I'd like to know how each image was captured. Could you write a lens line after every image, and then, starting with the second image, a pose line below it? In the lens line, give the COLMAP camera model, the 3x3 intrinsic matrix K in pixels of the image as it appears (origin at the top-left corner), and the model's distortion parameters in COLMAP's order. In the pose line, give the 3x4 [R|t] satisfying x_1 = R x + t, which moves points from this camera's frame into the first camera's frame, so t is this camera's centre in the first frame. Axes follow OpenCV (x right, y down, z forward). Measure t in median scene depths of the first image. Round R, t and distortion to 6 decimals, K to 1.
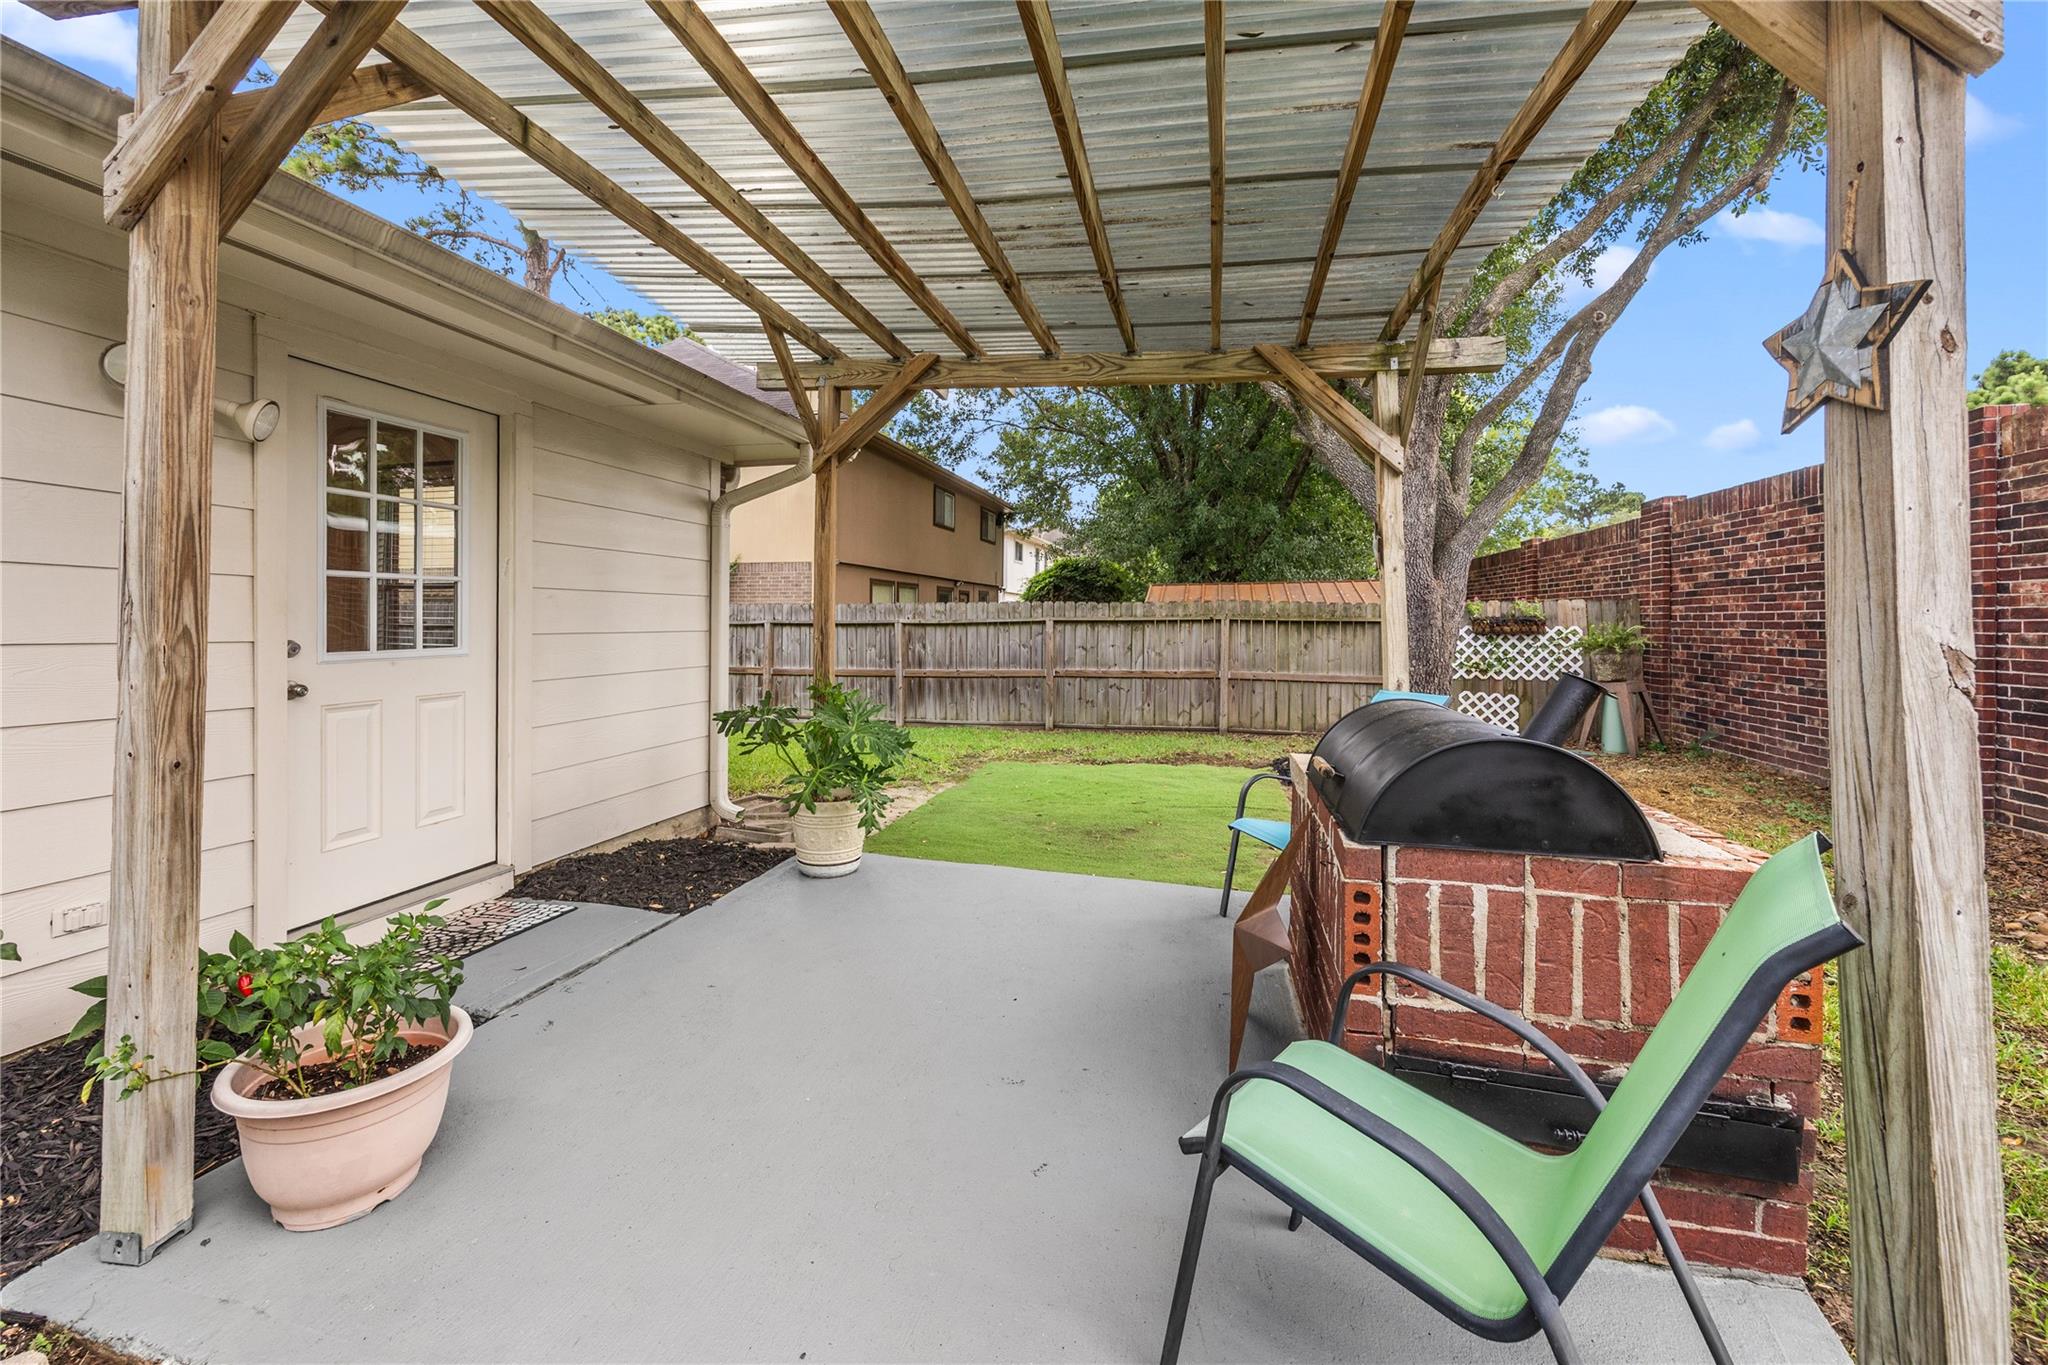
lens RADIAL K [[791.1, 0, 1007.6], [0, 791.1, 604.8], [0, 0, 1]] dist [-0.003609, 0.000297]
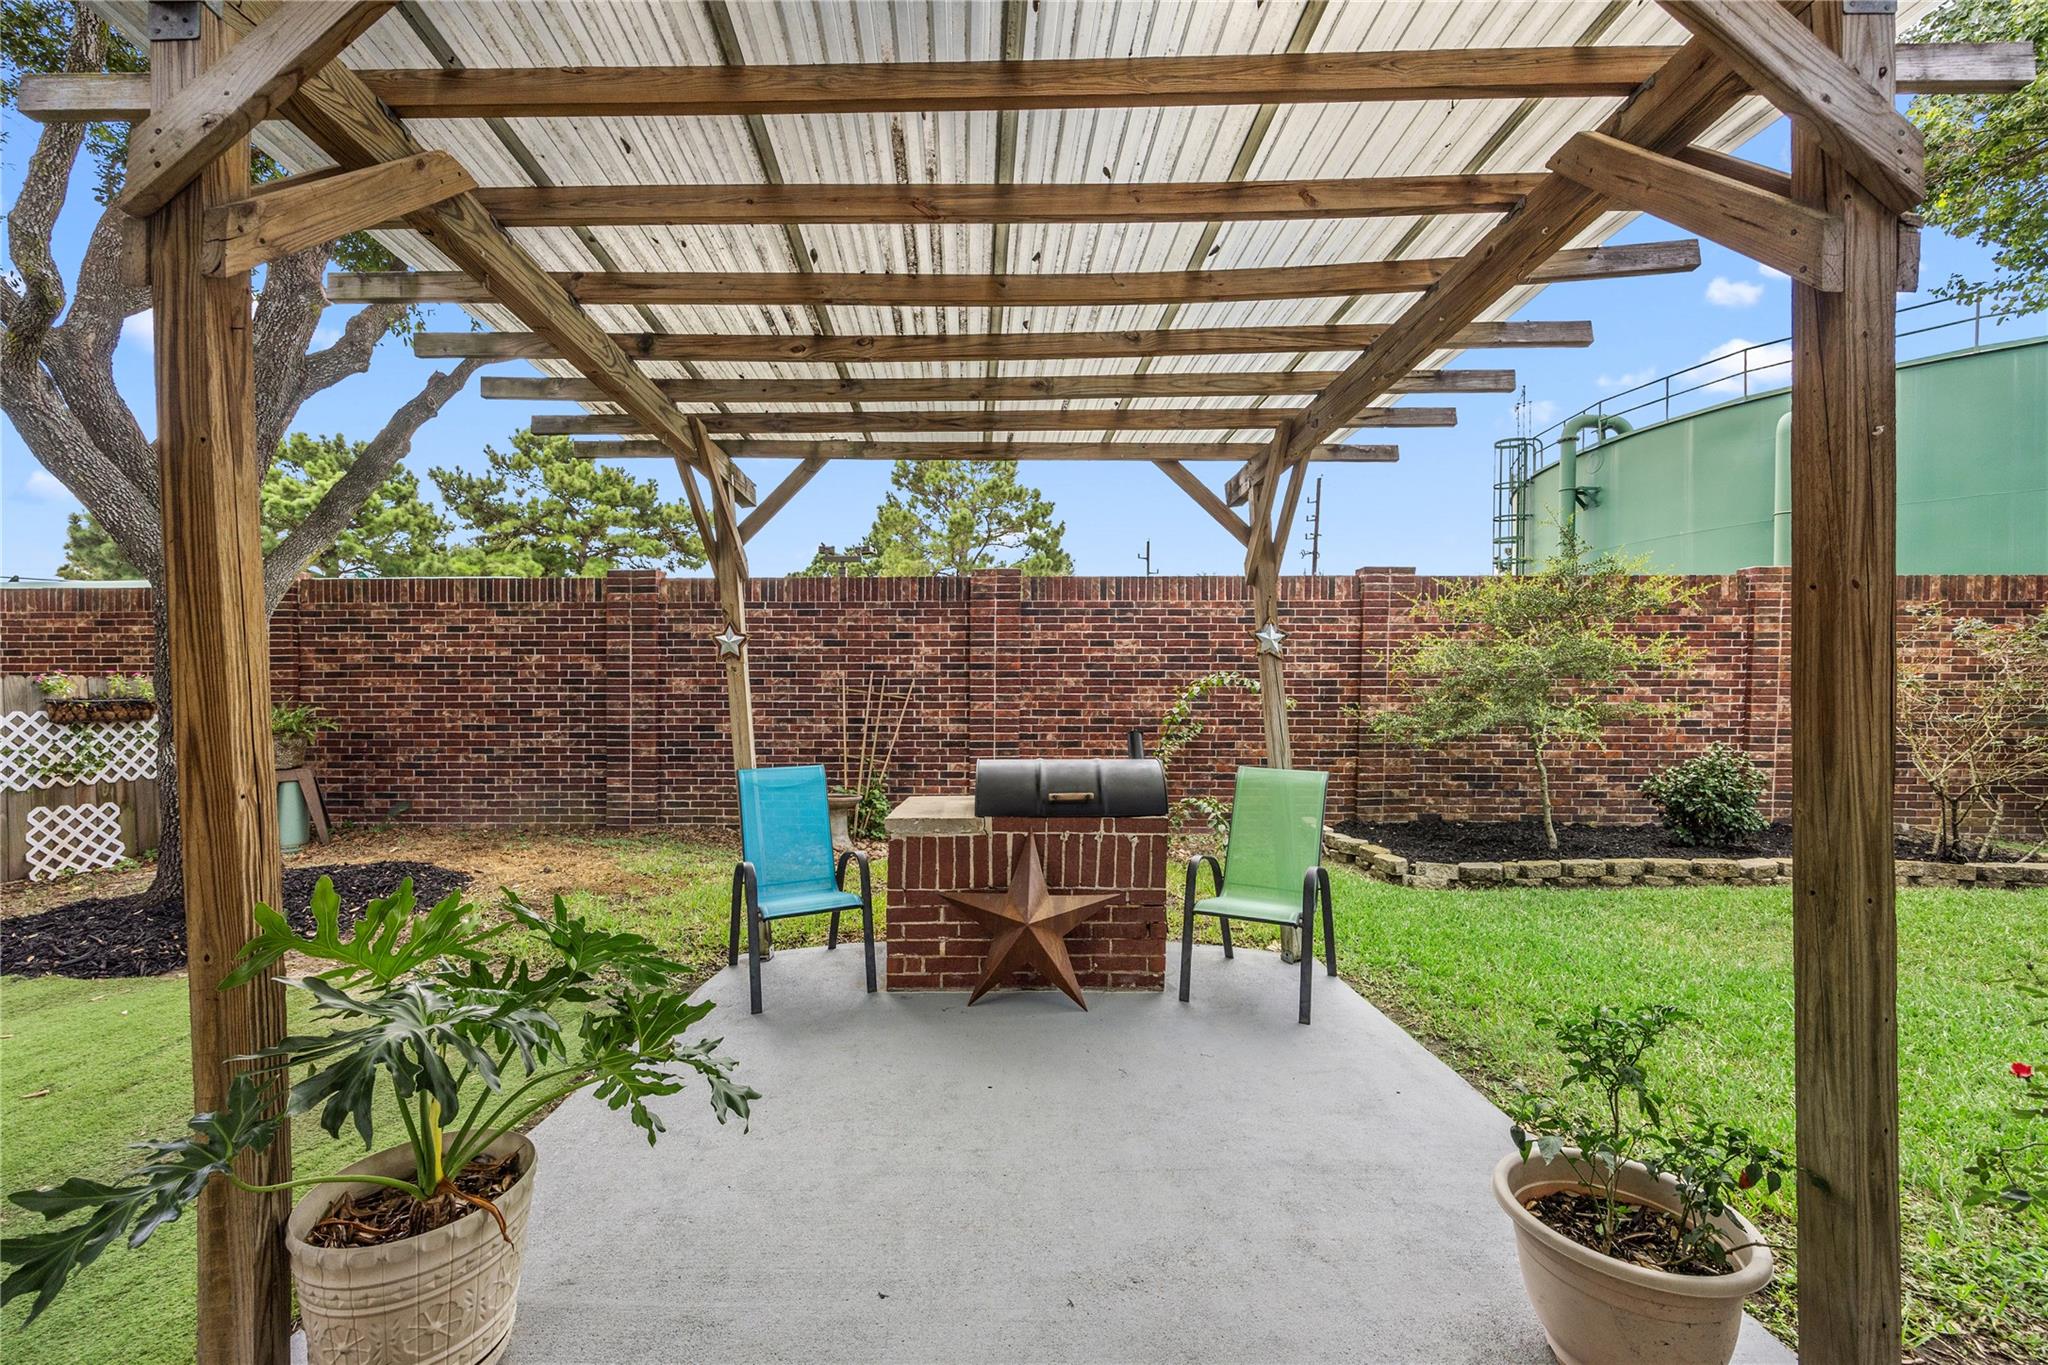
lens RADIAL K [[791.1, 0, 1024.1], [0, 791.1, 694.3], [0, 0, 1]] dist [-0.003609, 0.000297]
pose [[-0.225240, -0.001366, 0.974302, -0.333761], [-0.018653, 0.999822, -0.002910, -0.002478], [-0.974125, -0.018829, -0.225225, 0.396630]]
